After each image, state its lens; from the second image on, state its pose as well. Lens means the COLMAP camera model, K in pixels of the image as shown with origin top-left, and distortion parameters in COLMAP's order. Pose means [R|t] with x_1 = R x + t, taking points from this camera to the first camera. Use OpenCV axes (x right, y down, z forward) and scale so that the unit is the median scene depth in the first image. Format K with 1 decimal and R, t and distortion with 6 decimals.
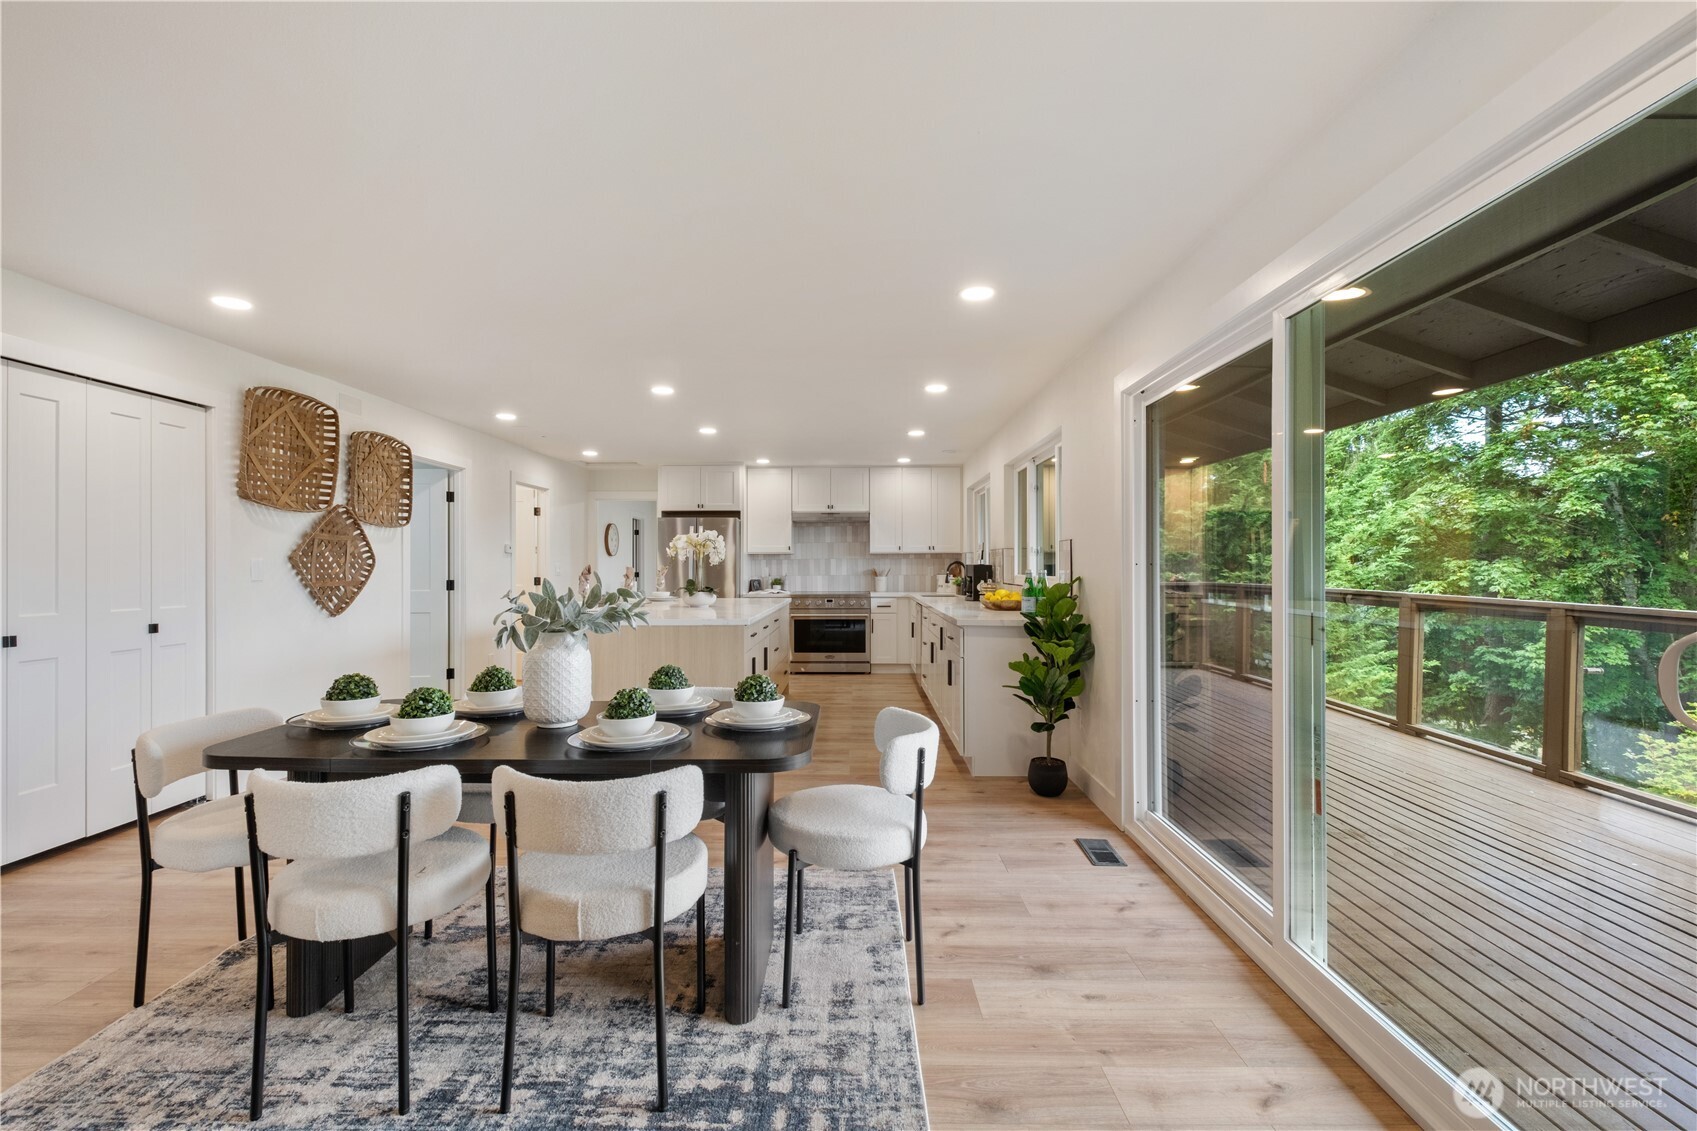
lens RADIAL K [[721.8, 0, 853.1], [0, 721.8, 559.6], [0, 0, 1]] dist [-0.001637, -0.000748]
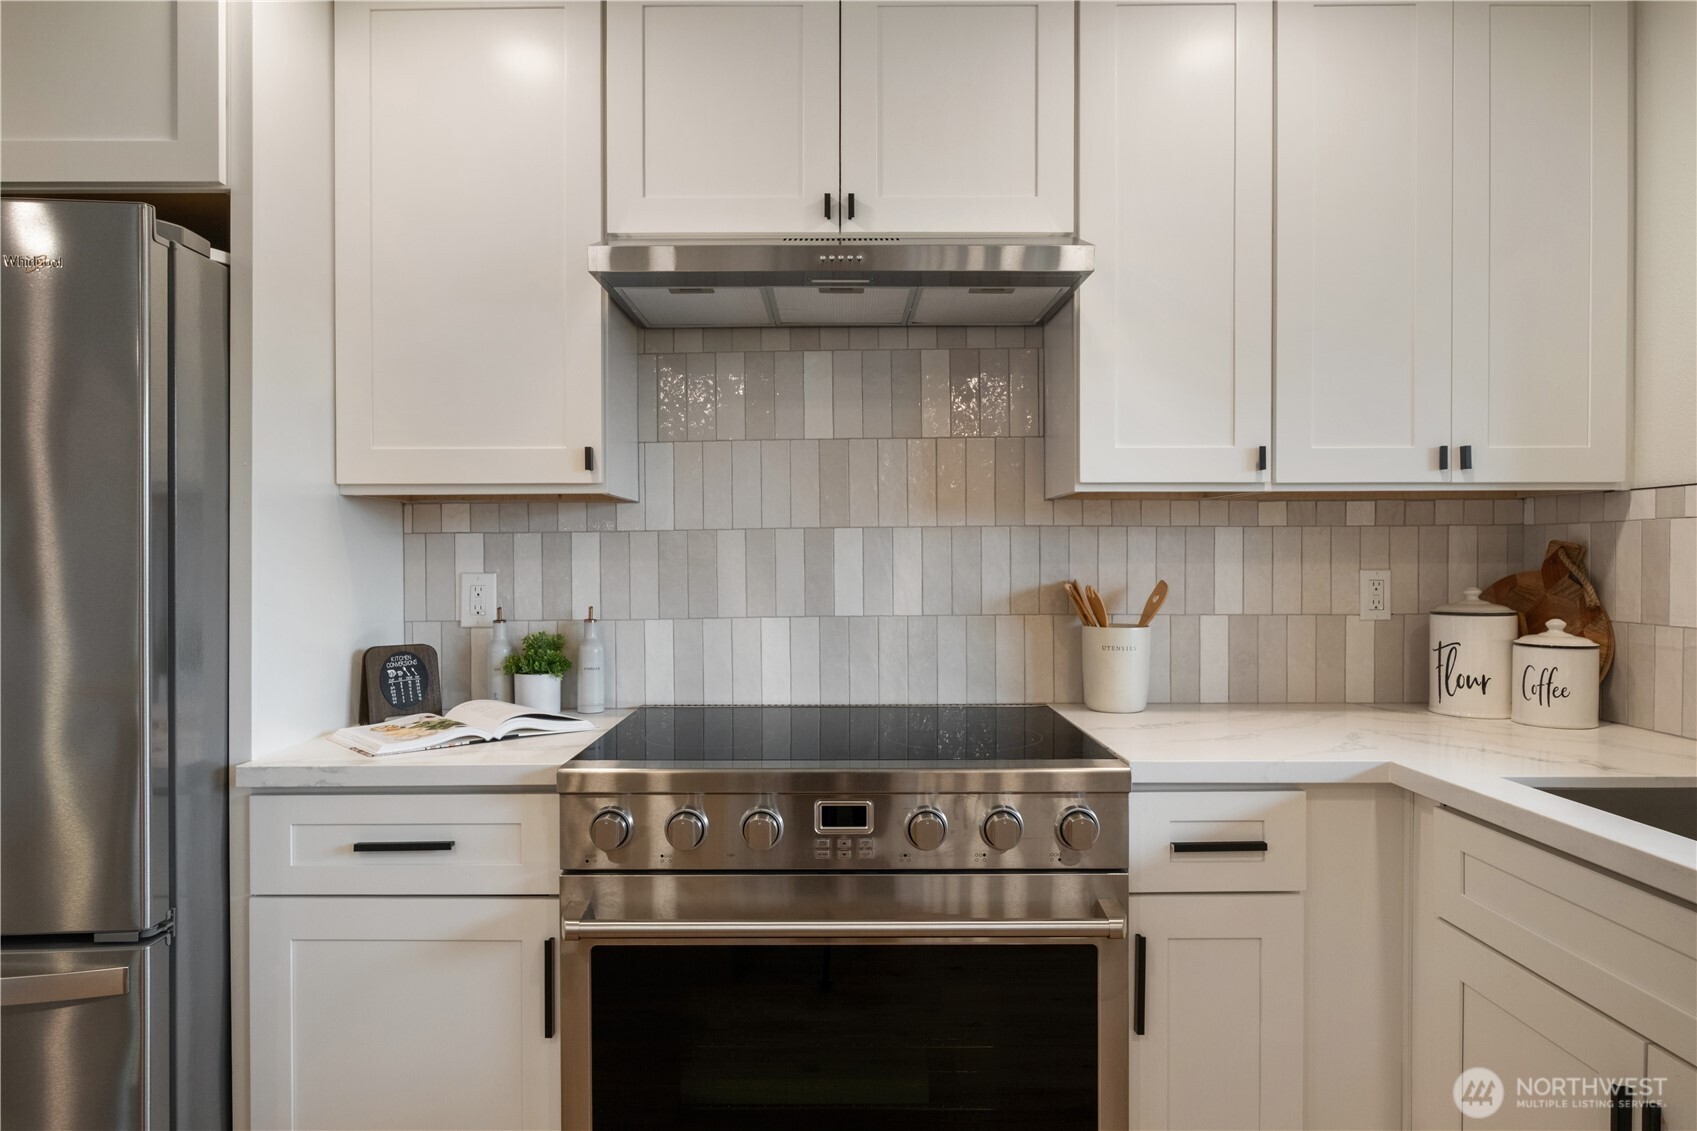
lens RADIAL K [[1023.0, 0, 848.5], [0, 1023.0, 565.5], [0, 0, 1]] dist [0.003619, 0.000702]
pose [[0.999913, -0.002611, 0.012963, -0.031272], [0.002468, 0.999936, 0.011059, 0.005821], [-0.012991, -0.011026, 0.999855, 0.749756]]
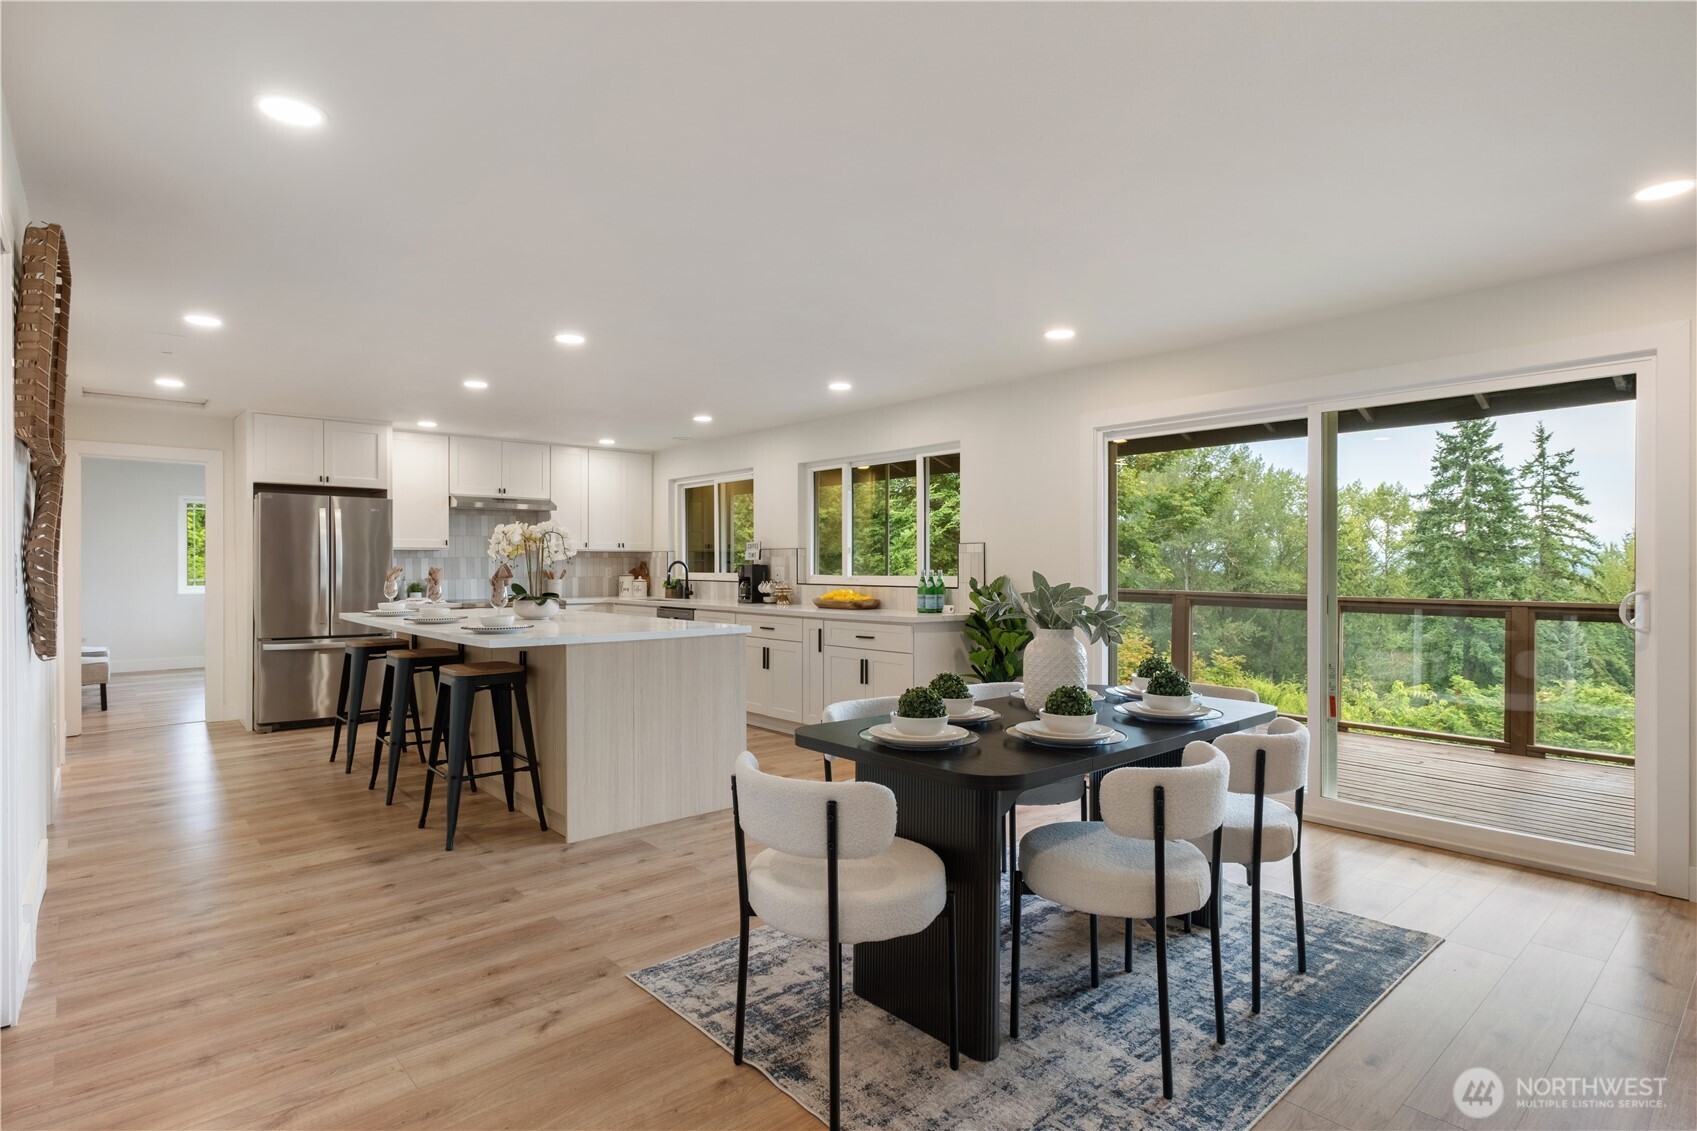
lens RADIAL K [[849.4, 0, 840.8], [0, 849.4, 556.3], [0, 0, 1]] dist [-0.000132, -0.000592]
pose [[0.754041, 0.003677, 0.656817, -0.349584], [-0.003754, 0.999992, -0.001289, -0.002315], [-0.656817, -0.001494, 0.754049, 0.064442]]
